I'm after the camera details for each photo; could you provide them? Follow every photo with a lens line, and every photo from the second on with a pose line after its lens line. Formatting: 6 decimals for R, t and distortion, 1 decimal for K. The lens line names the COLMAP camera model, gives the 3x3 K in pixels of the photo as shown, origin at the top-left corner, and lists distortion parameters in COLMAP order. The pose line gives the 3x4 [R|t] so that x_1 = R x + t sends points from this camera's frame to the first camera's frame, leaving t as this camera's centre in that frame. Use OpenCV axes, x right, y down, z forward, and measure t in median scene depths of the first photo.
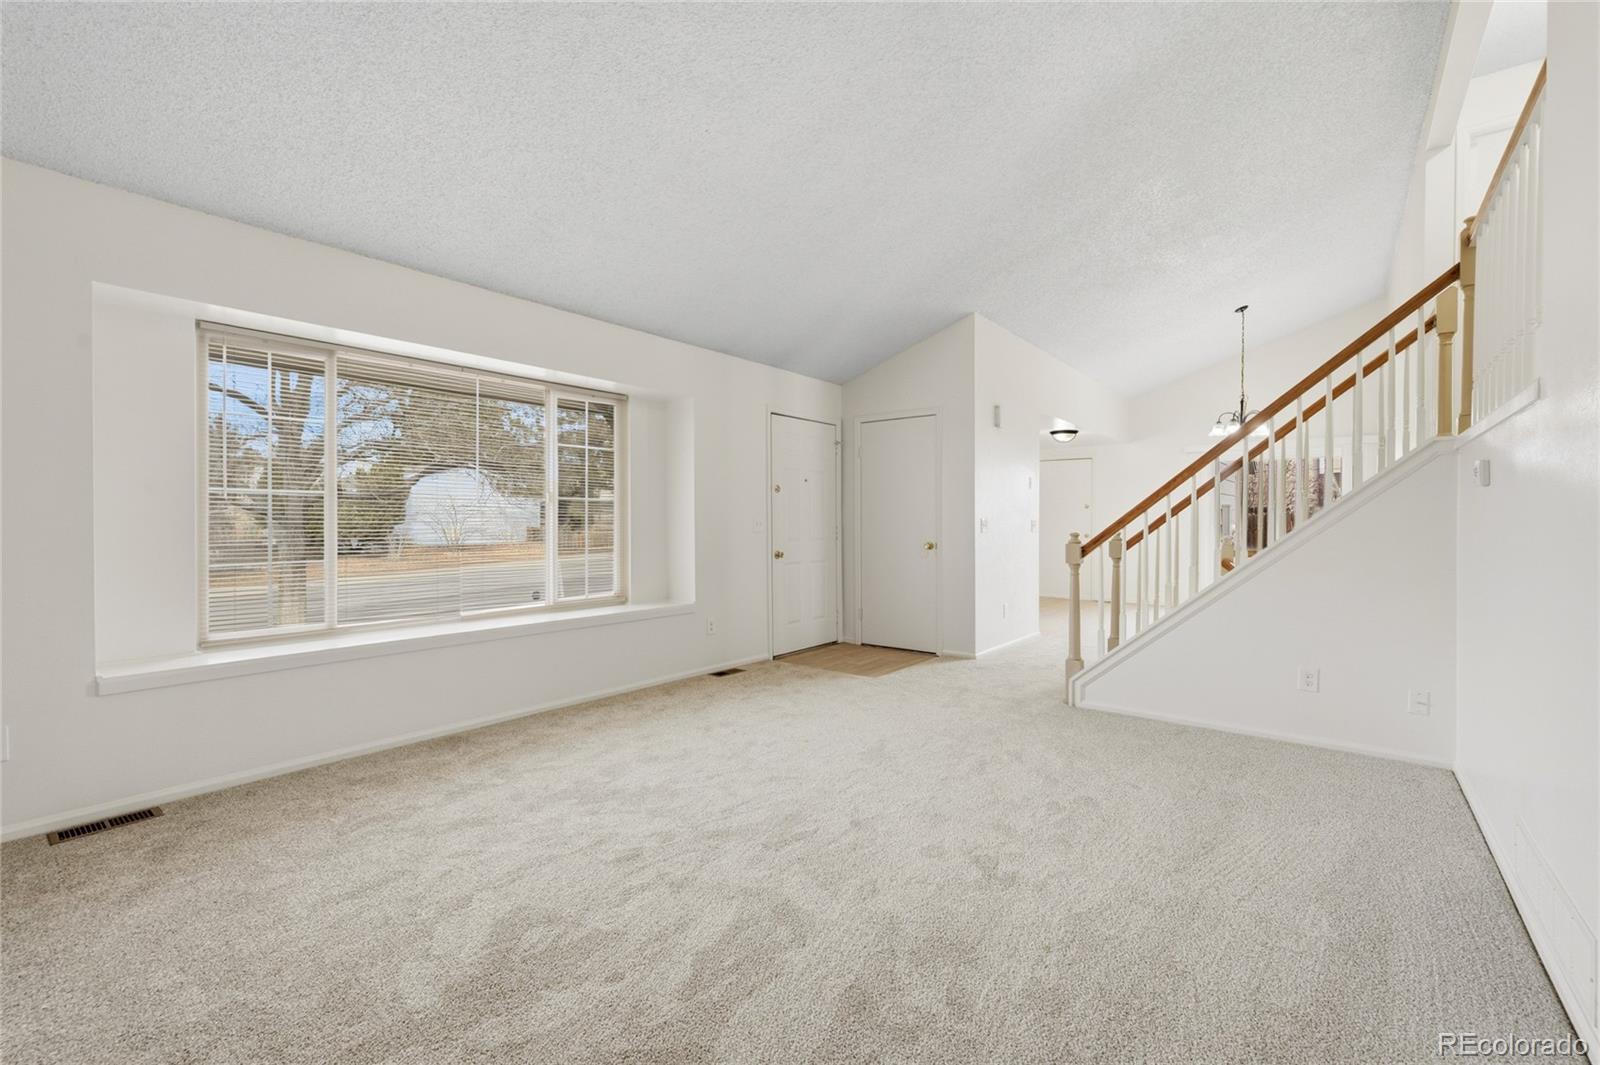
lens RADIAL K [[687.7, 0, 801.0], [0, 687.7, 533.5], [0, 0, 1]] dist [0.004040, 0.000960]
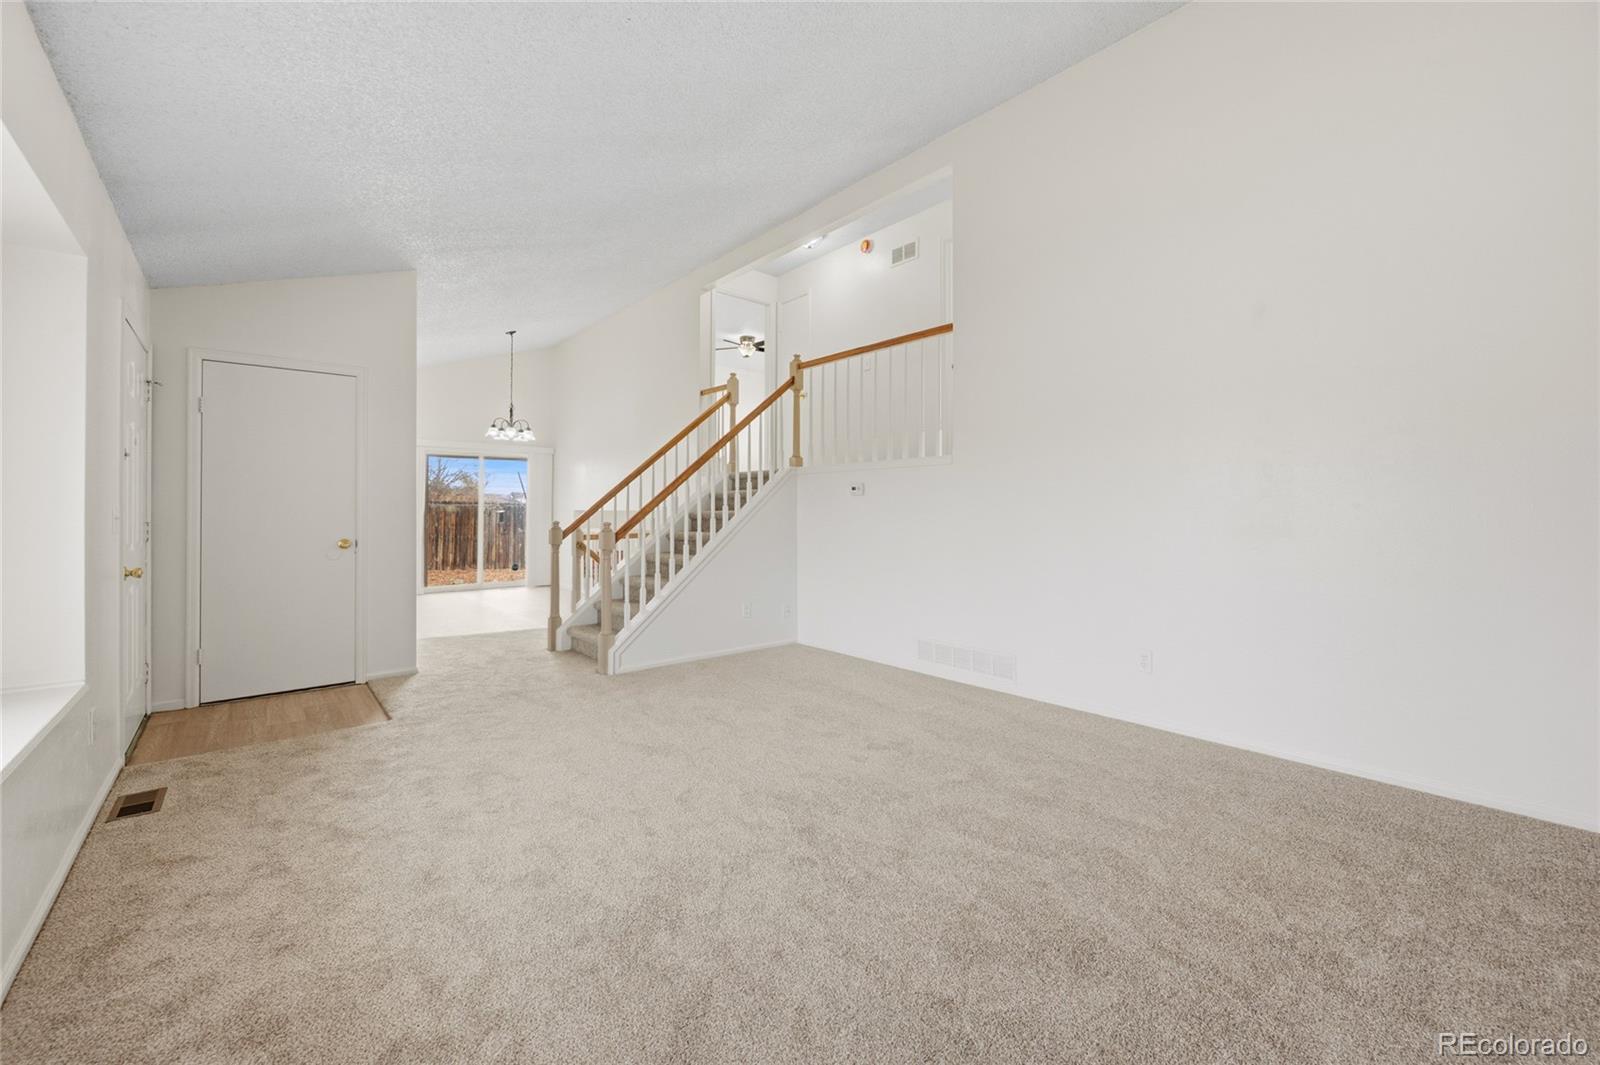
lens RADIAL K [[643.9, 0, 824.0], [0, 643.9, 506.4], [0, 0, 1]] dist [-0.003442, 0.000092]
pose [[0.163548, 0.006002, 0.986517, -0.700667], [0.016853, 0.999819, -0.008877, -0.013345], [-0.986391, 0.018078, 0.163417, 0.561375]]
